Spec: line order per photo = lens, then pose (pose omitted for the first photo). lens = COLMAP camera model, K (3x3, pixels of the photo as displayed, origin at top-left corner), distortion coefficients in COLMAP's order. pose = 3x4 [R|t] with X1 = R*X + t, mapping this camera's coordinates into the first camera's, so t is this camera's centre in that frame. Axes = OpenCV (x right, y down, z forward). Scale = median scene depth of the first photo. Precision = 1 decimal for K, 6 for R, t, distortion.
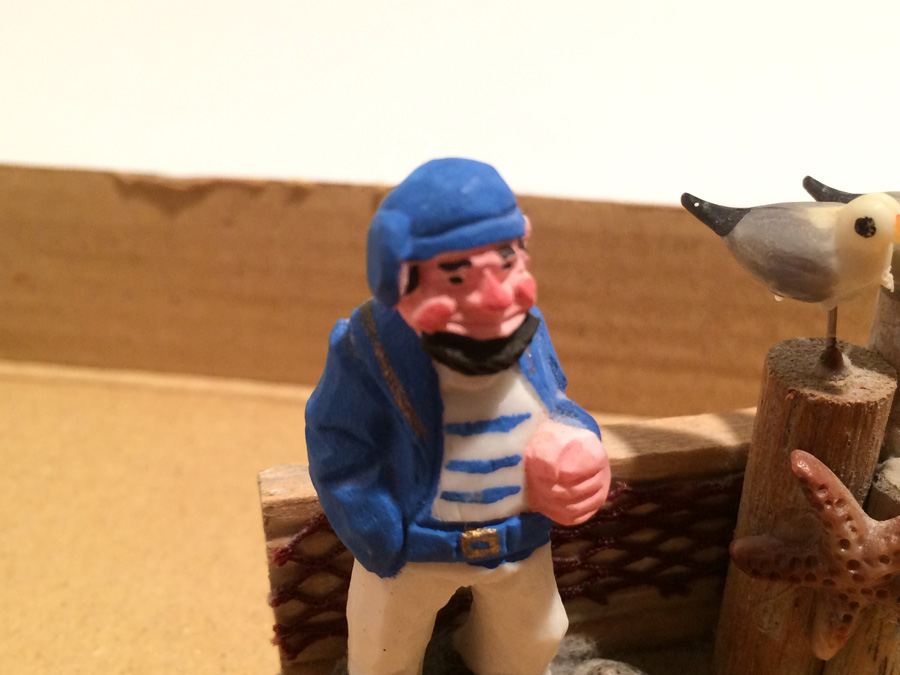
lens RADIAL K [[1170.9, 0, 447.8], [0, 1170.9, 343.6], [0, 0, 1]] dist [0.040521, 0.000000]
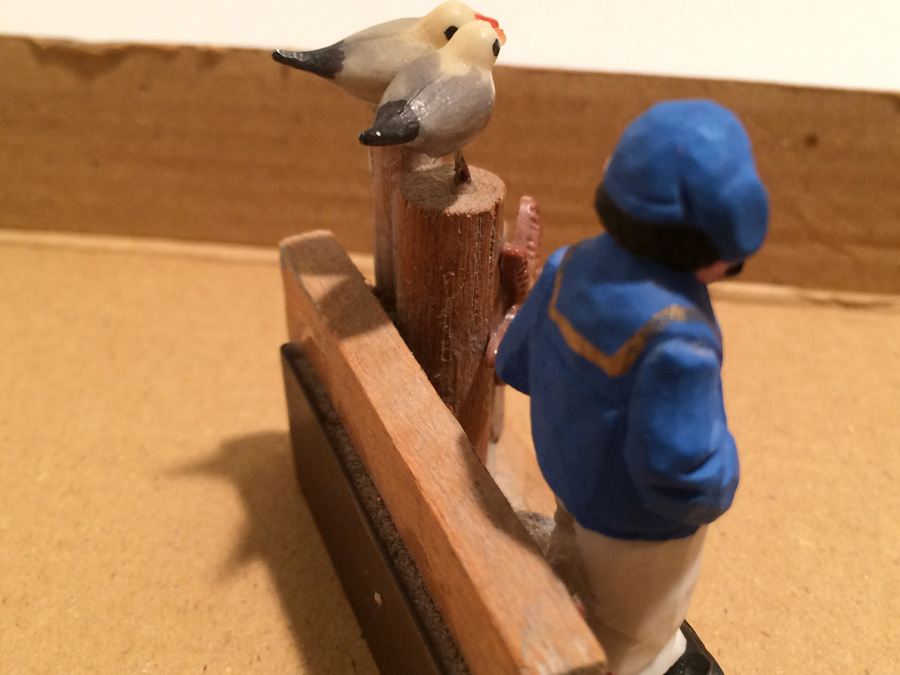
lens RADIAL K [[1170.9, 0, 447.3], [0, 1170.9, 340.7], [0, 0, 1]] dist [0.040521, 0.000000]
pose [[0.997714, -0.018327, 0.065046, 0.018547], [0.011994, 0.995265, 0.096453, 0.041173], [-0.066506, -0.095453, 0.993210, -0.142778]]
